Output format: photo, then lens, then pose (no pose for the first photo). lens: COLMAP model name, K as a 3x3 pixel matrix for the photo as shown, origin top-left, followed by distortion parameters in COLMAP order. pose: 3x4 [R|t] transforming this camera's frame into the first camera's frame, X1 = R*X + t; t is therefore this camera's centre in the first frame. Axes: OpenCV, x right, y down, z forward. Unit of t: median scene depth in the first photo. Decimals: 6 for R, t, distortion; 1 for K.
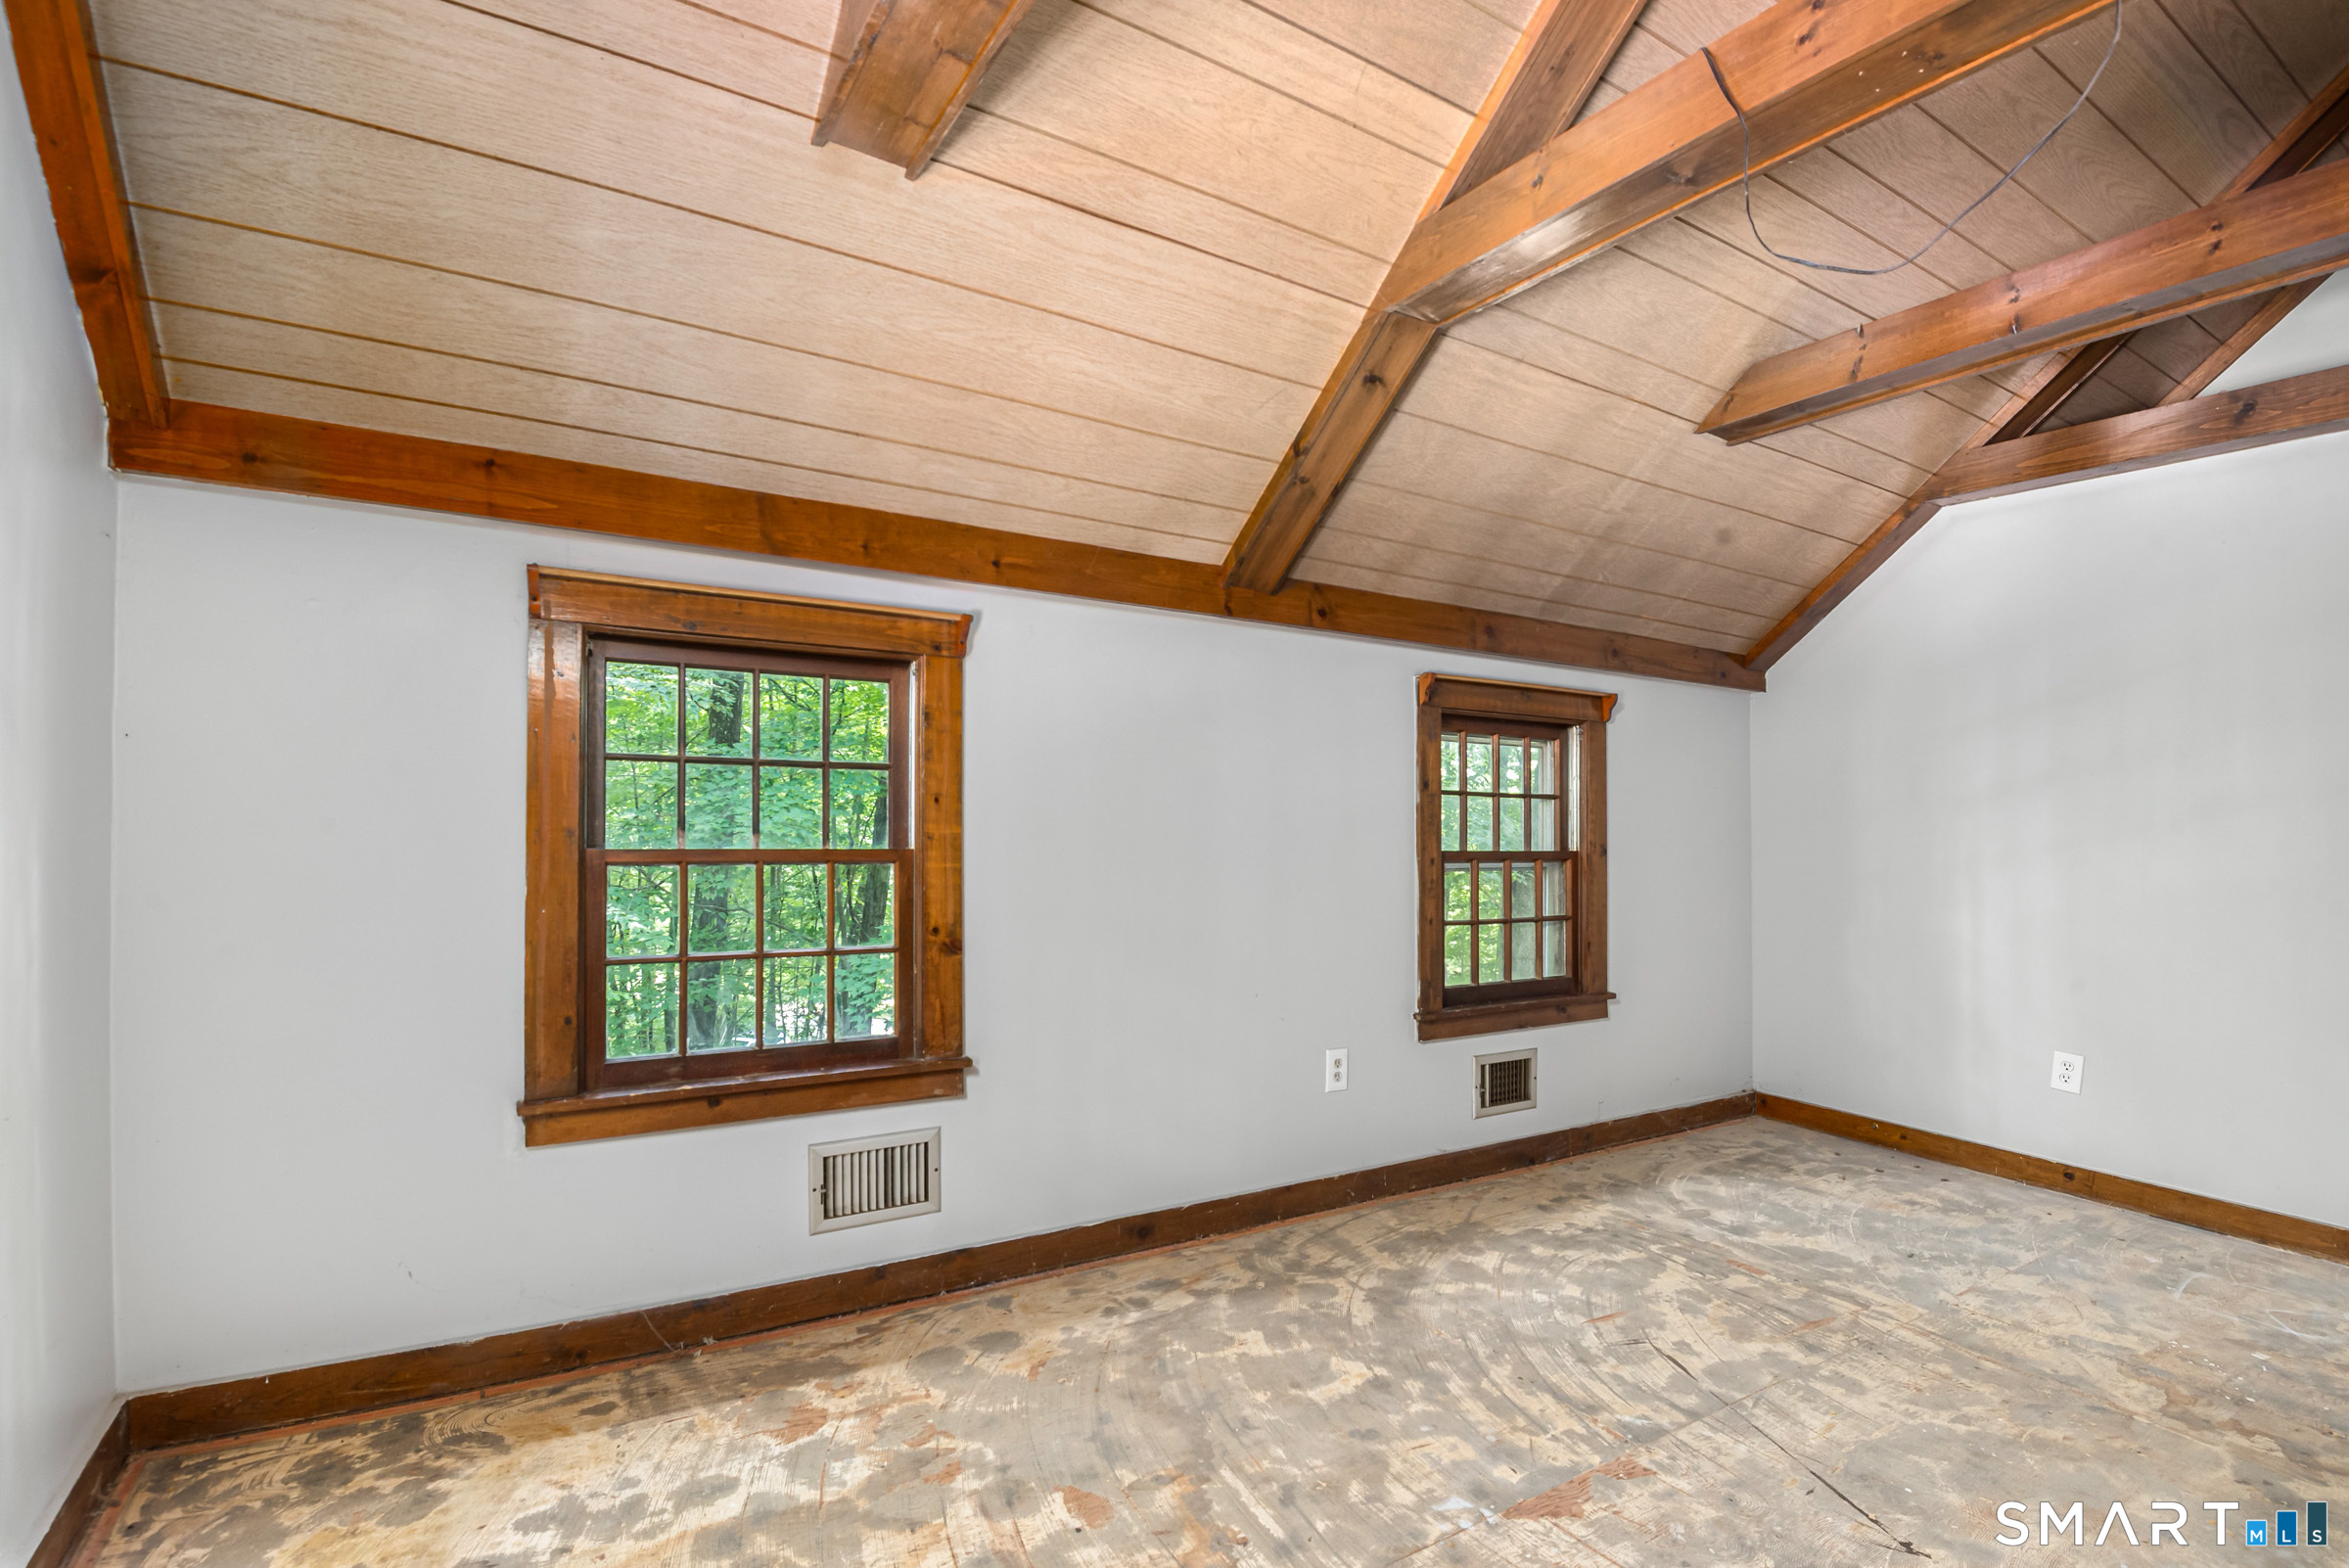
lens RADIAL K [[1074.9, 0, 1172.6], [0, 1074.9, 838.6], [0, 0, 1]] dist [-0.018464, -0.000677]
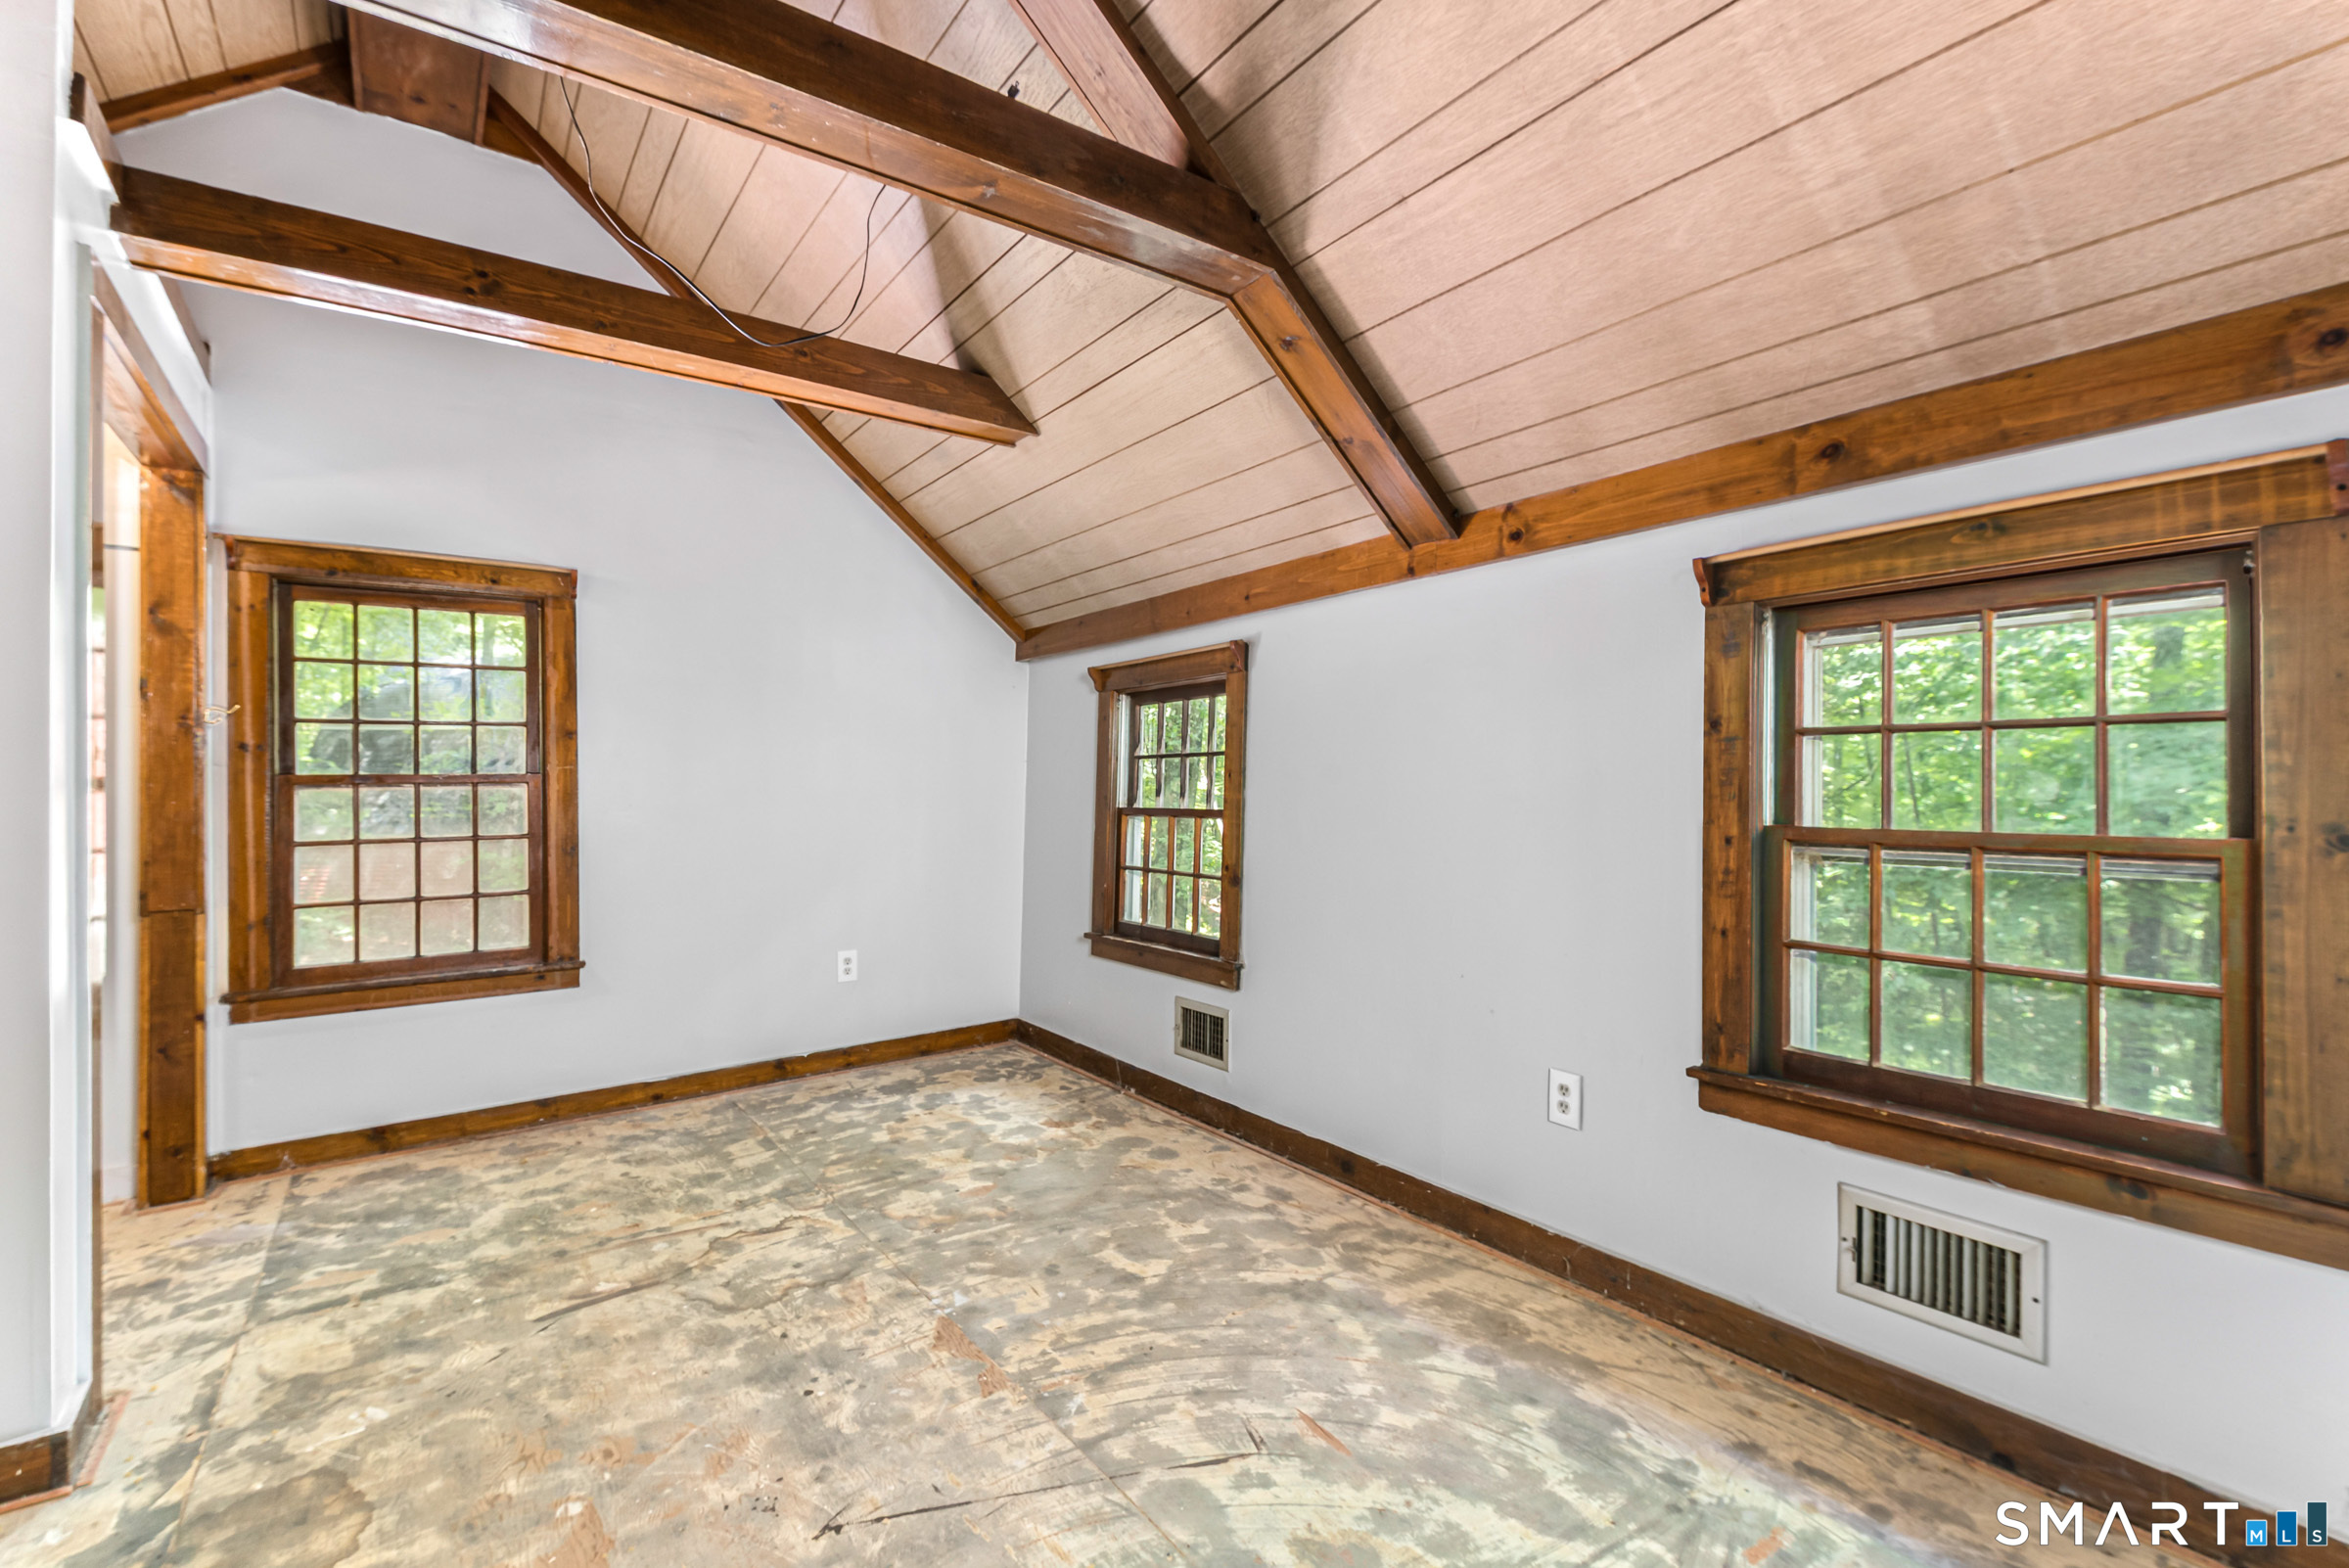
lens RADIAL K [[1033.0, 0, 1173.5], [0, 1033.0, 788.4], [0, 0, 1]] dist [0.009675, -0.000352]
pose [[0.085934, -0.022331, -0.996051, 1.132262], [-0.021151, 0.999483, -0.024233, 0.016054], [0.996076, 0.023150, 0.085417, 0.821304]]
